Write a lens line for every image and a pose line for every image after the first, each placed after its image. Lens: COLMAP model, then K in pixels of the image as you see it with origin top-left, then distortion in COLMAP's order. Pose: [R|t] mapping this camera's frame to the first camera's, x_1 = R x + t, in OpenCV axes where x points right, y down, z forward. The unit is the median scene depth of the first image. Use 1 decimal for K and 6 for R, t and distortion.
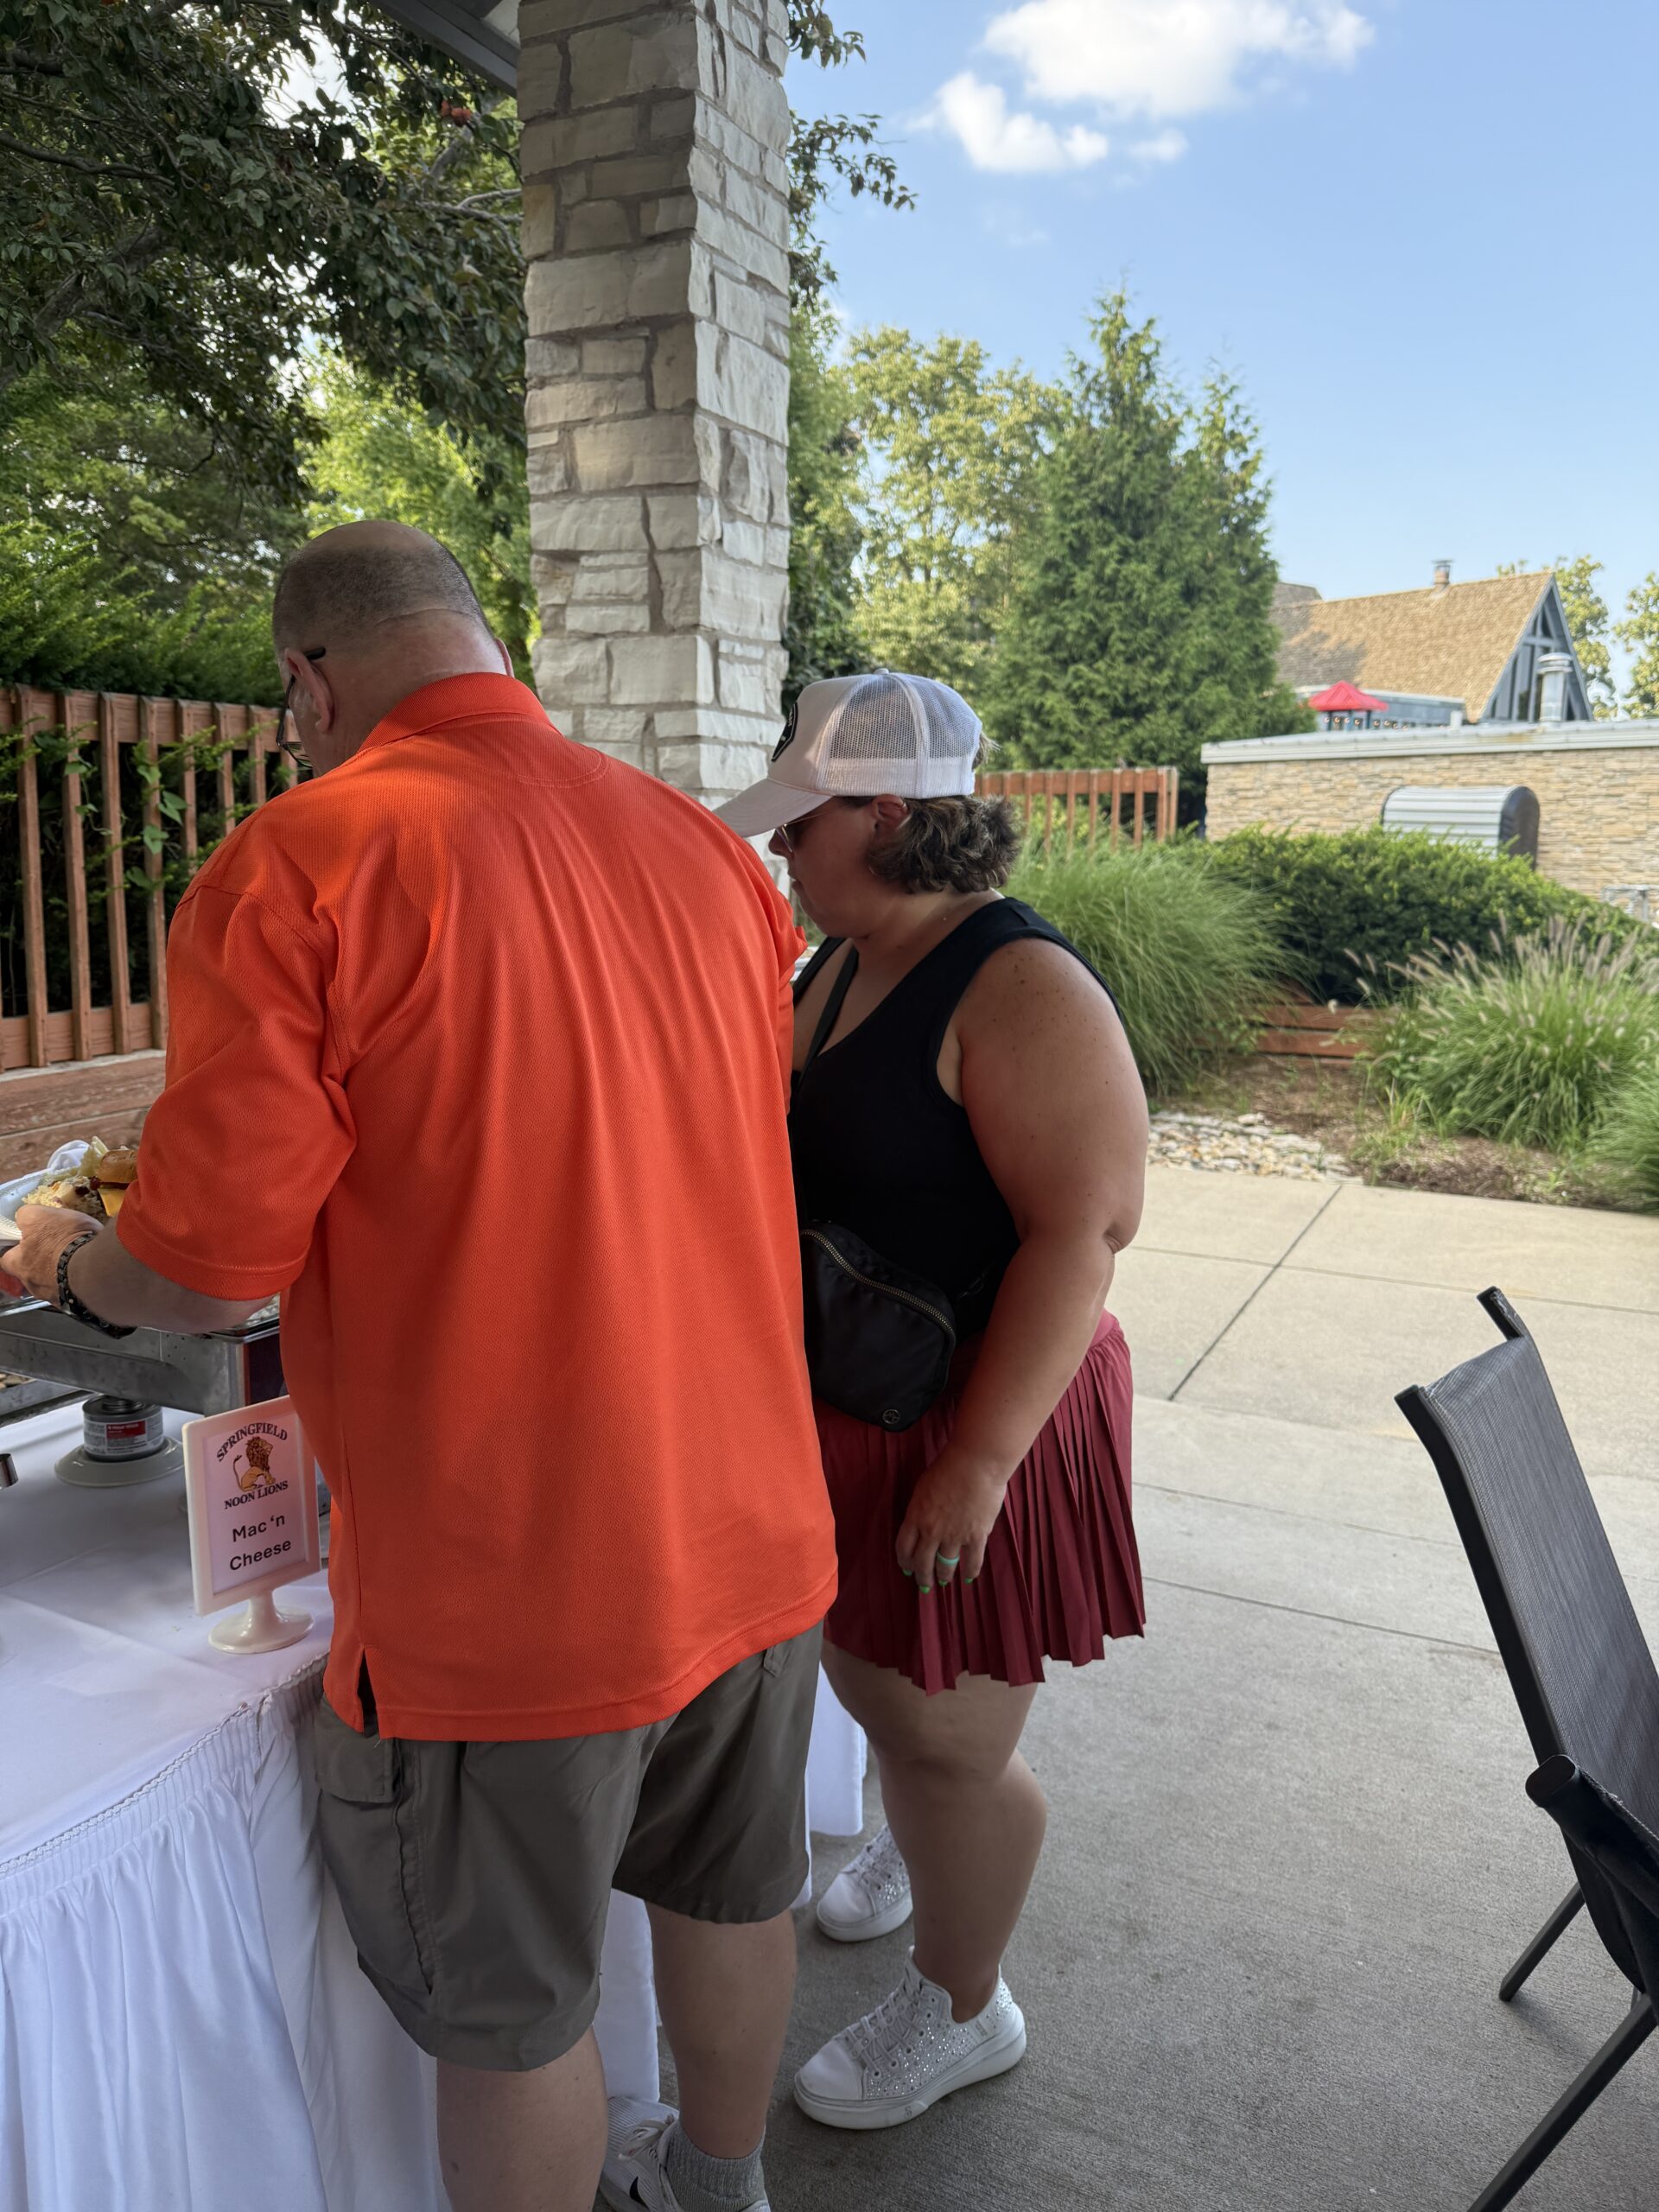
lens RADIAL K [[1564.7, 0, 826.6], [0, 1564.7, 1125.7], [0, 0, 1]] dist [0.027801, -0.044630]
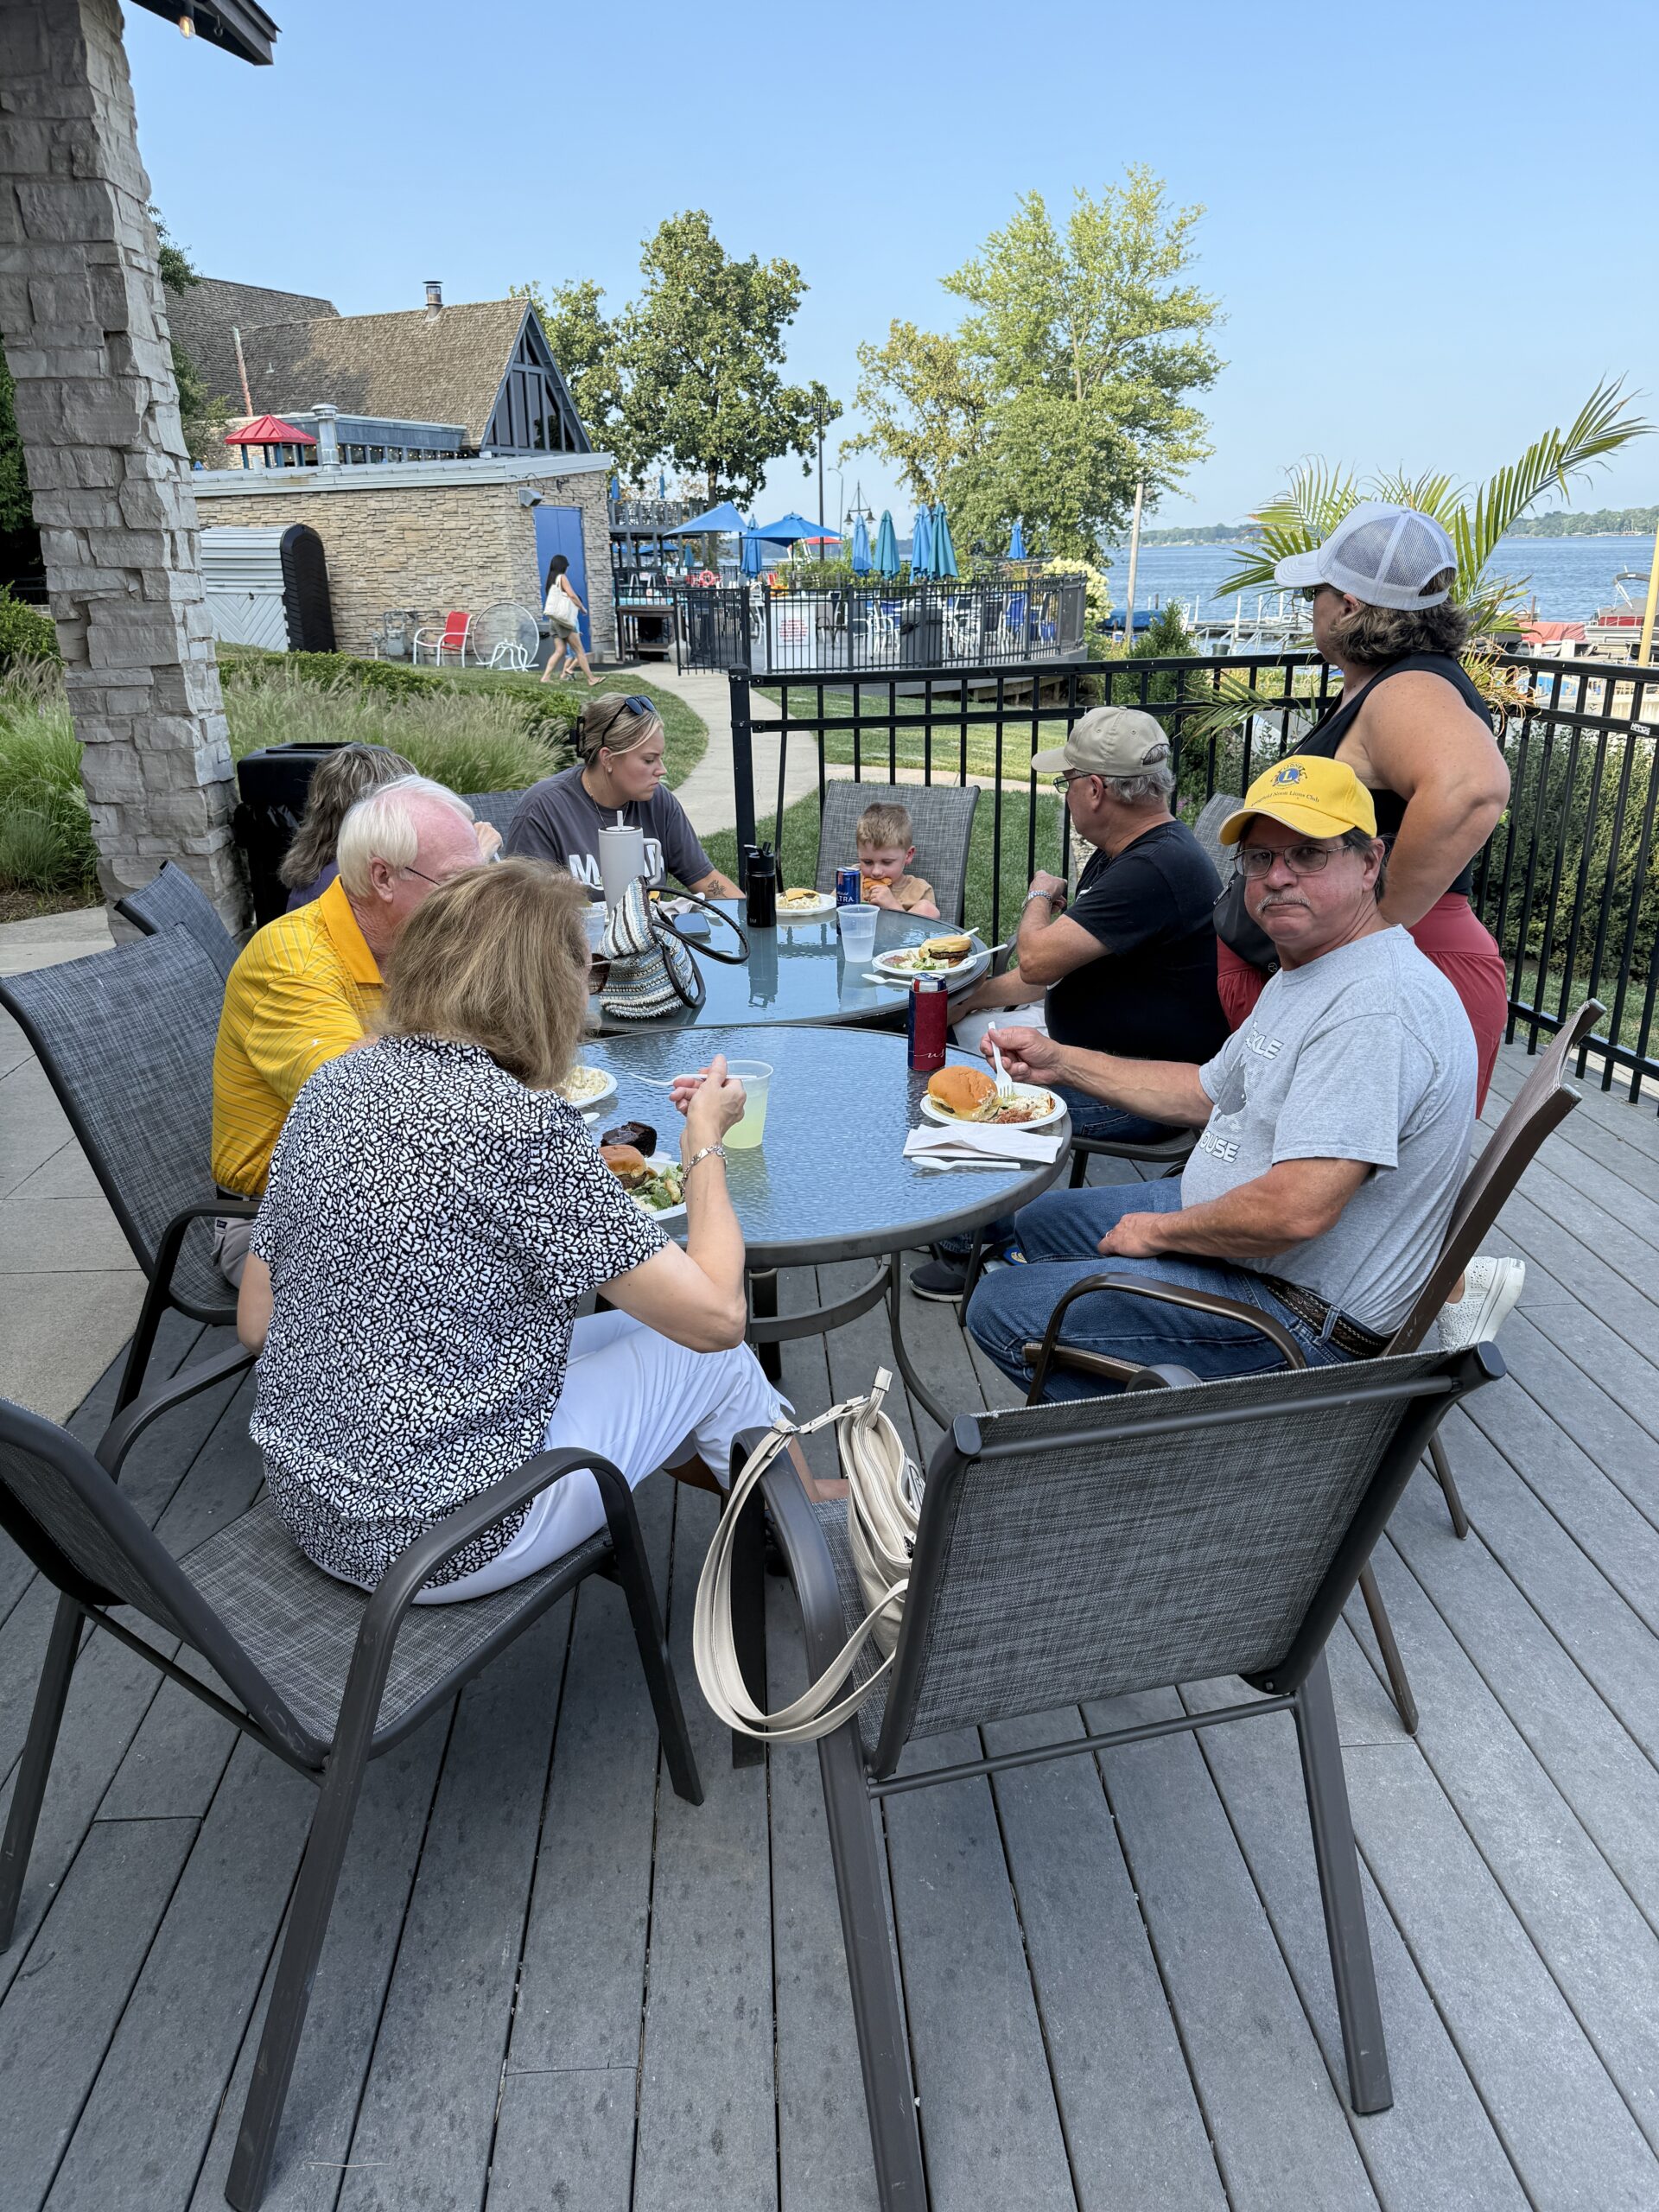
lens RADIAL K [[1569.6, 0, 797.7], [0, 1569.6, 1131.6], [0, 0, 1]] dist [0.019076, -0.023838]
pose [[0.885161, -0.182552, 0.427978, 0.156666], [0.109872, 0.975814, 0.188986, 0.038462], [-0.452126, -0.120260, 0.883809, -0.223732]]
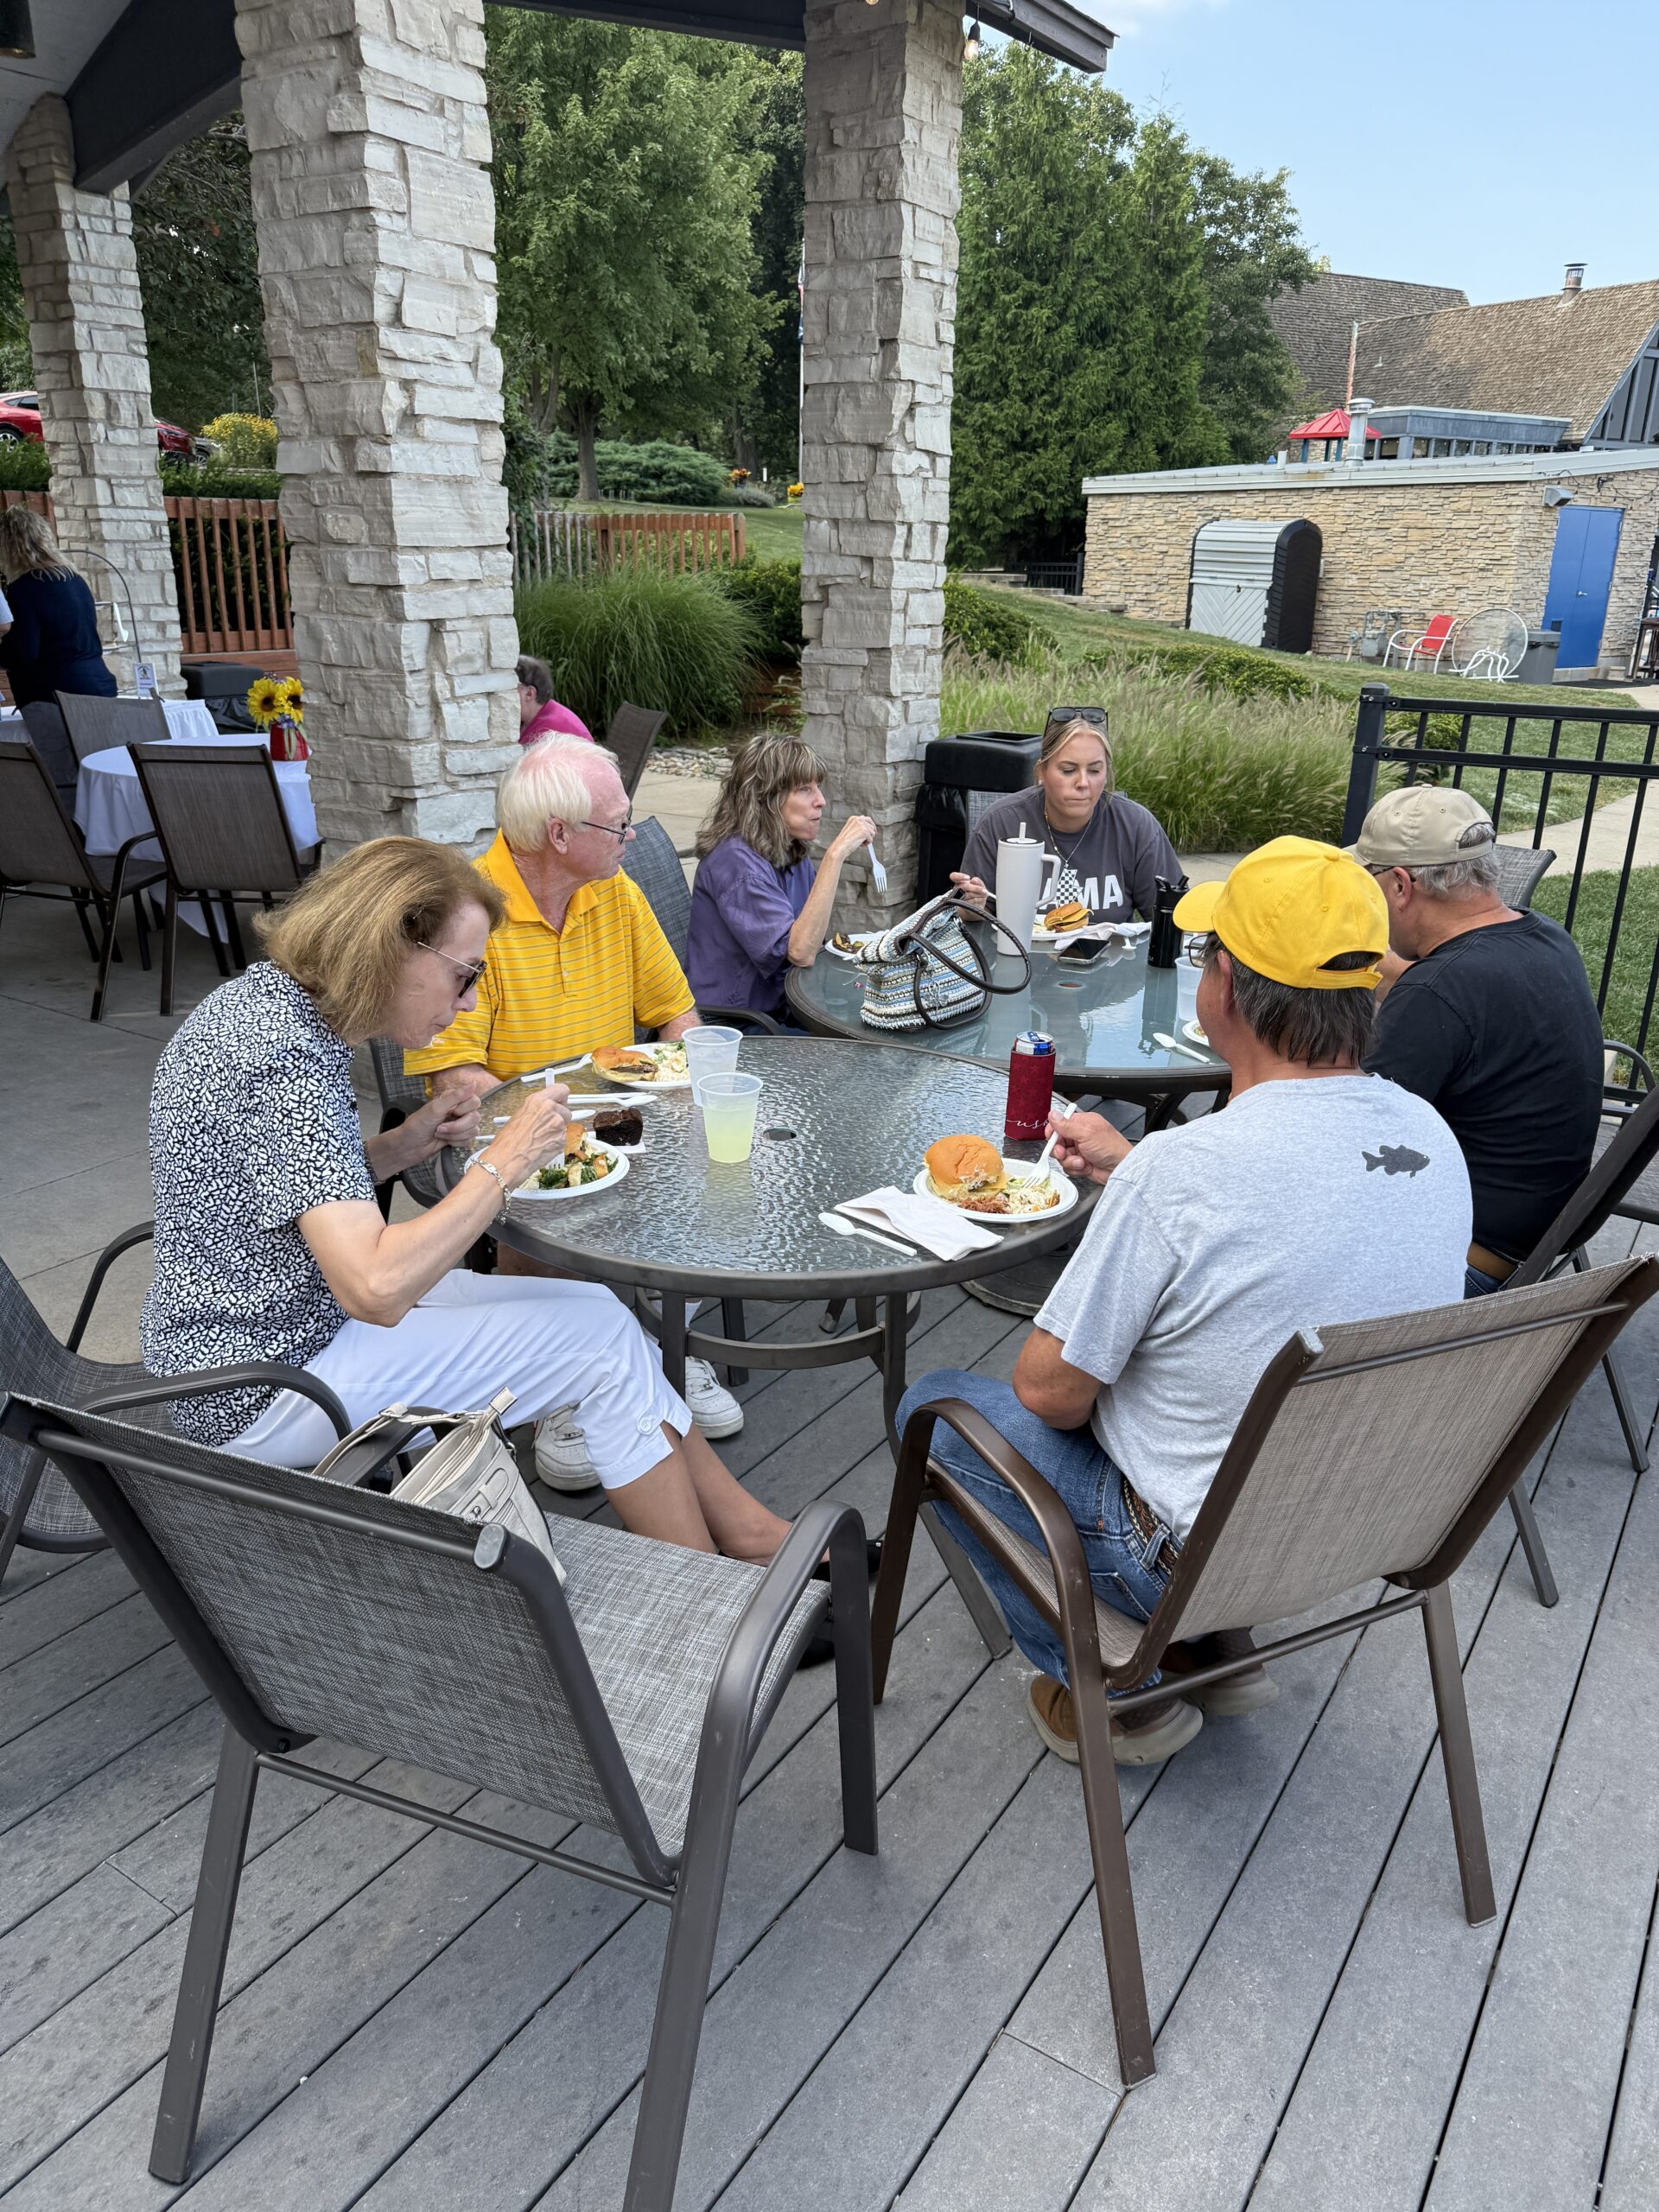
lens RADIAL K [[1569.6, 0, 829.8], [0, 1569.6, 1136.0], [0, 0, 1]] dist [0.019076, -0.023838]
pose [[0.991210, 0.055482, -0.120104, 0.219117], [-0.034216, 0.984436, 0.172379, 0.039085], [0.127799, -0.166754, 0.977681, -0.229947]]
